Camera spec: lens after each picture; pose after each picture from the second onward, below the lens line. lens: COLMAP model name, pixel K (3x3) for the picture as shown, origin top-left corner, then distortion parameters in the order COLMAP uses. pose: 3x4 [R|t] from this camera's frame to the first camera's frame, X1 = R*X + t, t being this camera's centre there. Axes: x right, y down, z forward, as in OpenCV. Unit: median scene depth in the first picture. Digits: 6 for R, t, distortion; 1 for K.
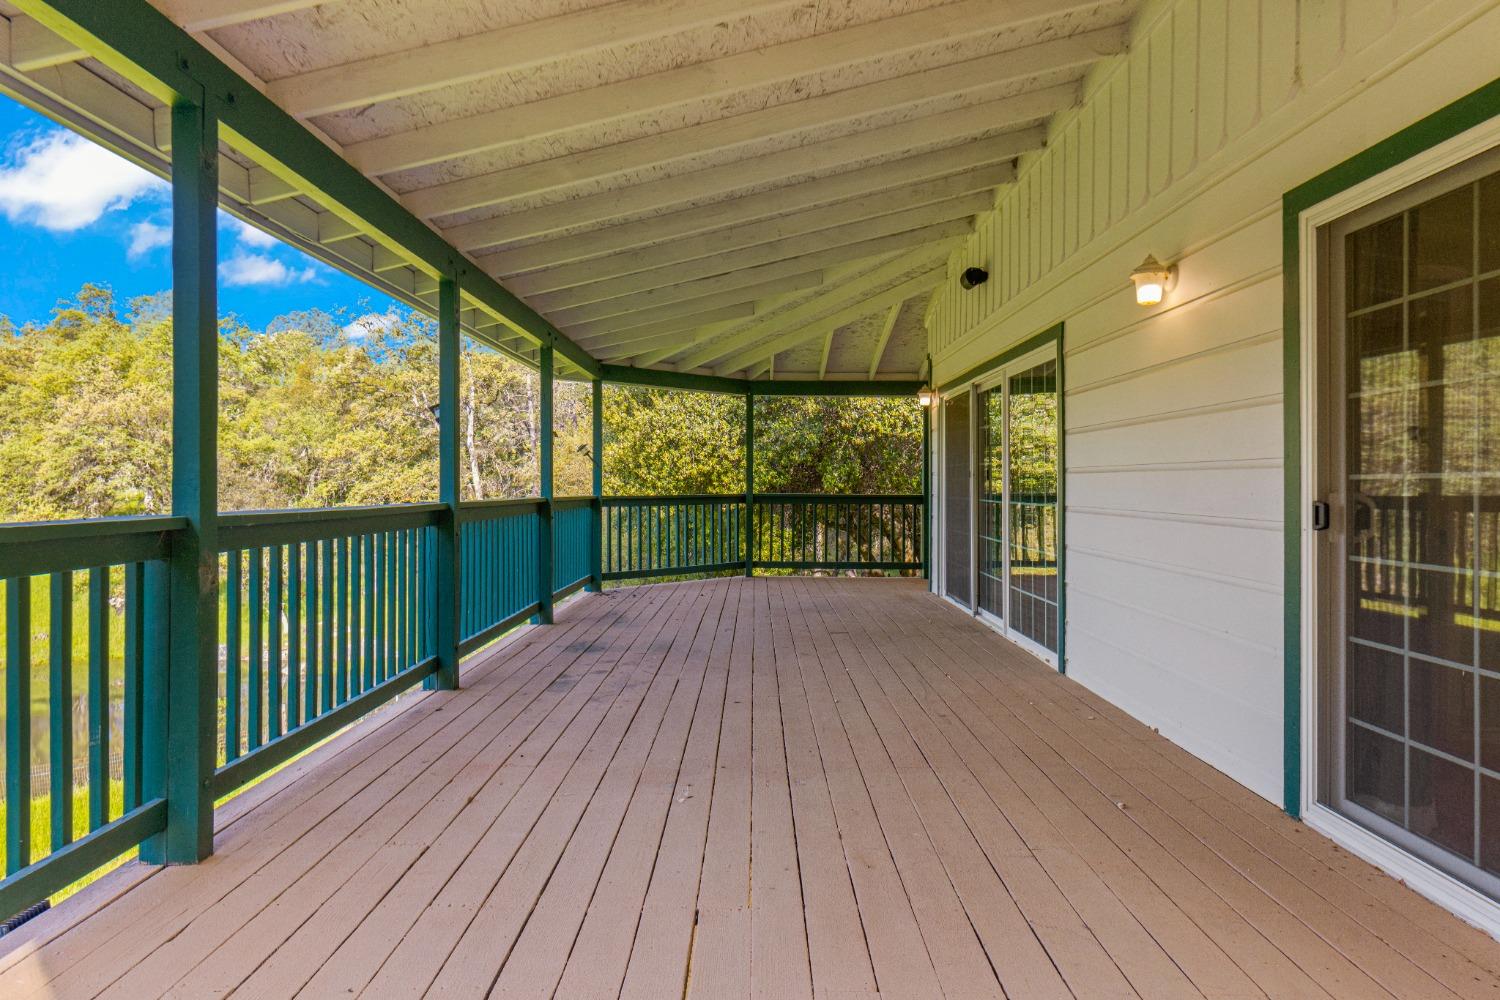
lens RADIAL K [[911.1, 0, 750.9], [0, 911.1, 495.6], [0, 0, 1]] dist [0.005699, -0.001525]
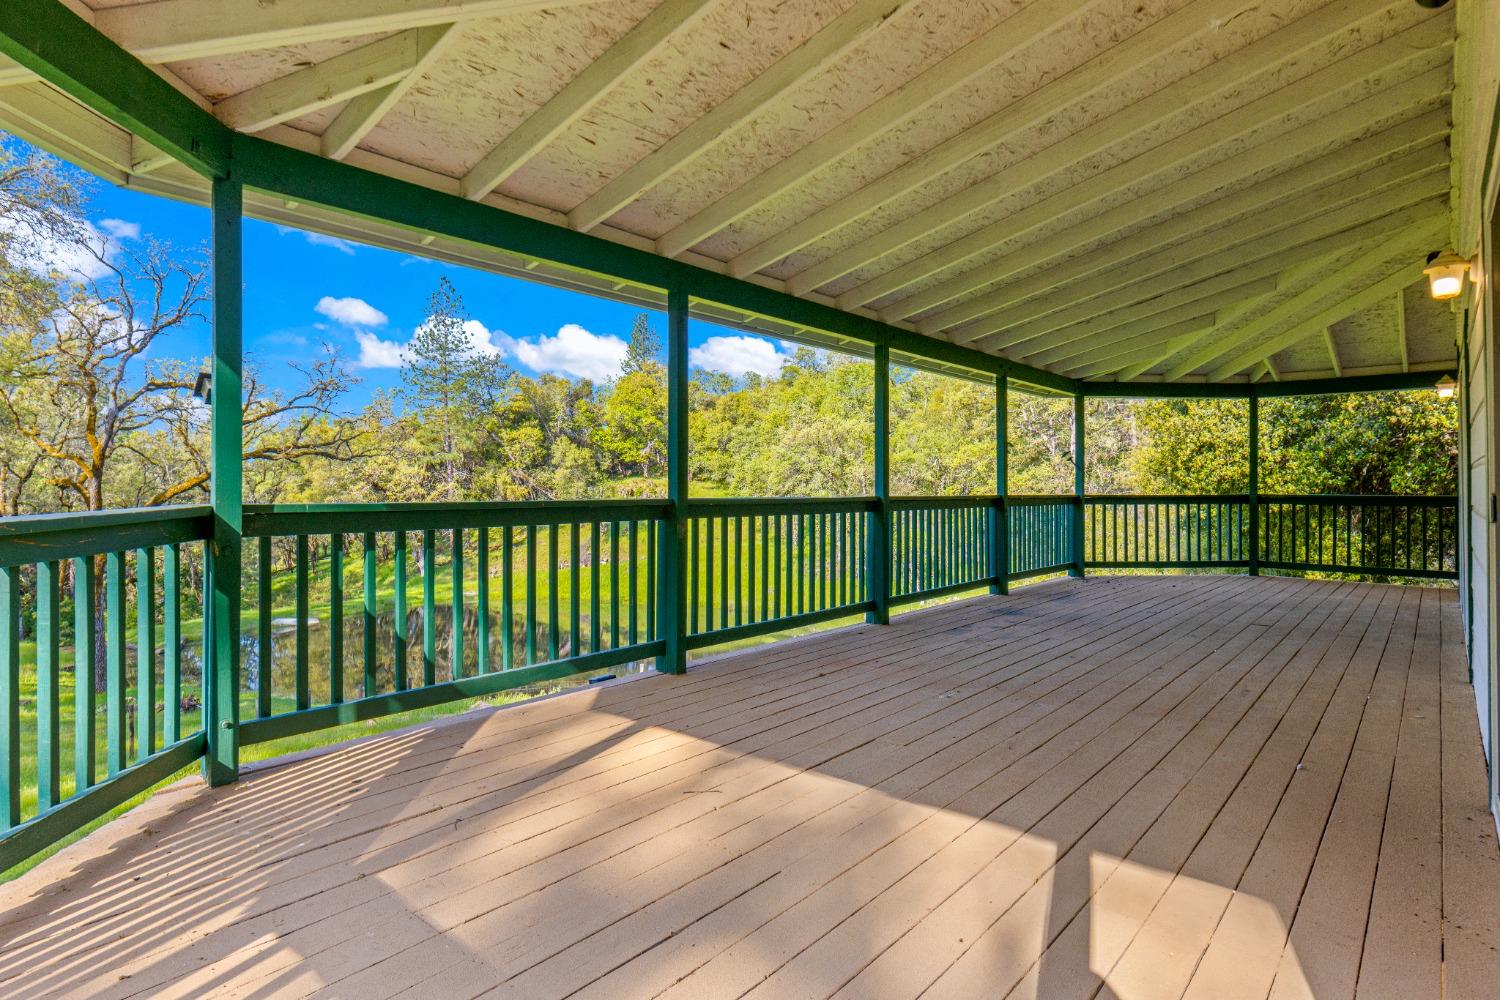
lens RADIAL K [[811.8, 0, 750.3], [0, 811.8, 491.8], [0, 0, 1]] dist [0.002303, 0.000304]
pose [[0.764293, 0.002795, -0.644863, 0.110990], [-0.007707, 0.999959, -0.004799, 0.002846], [0.644823, 0.008638, 0.764283, -0.041203]]
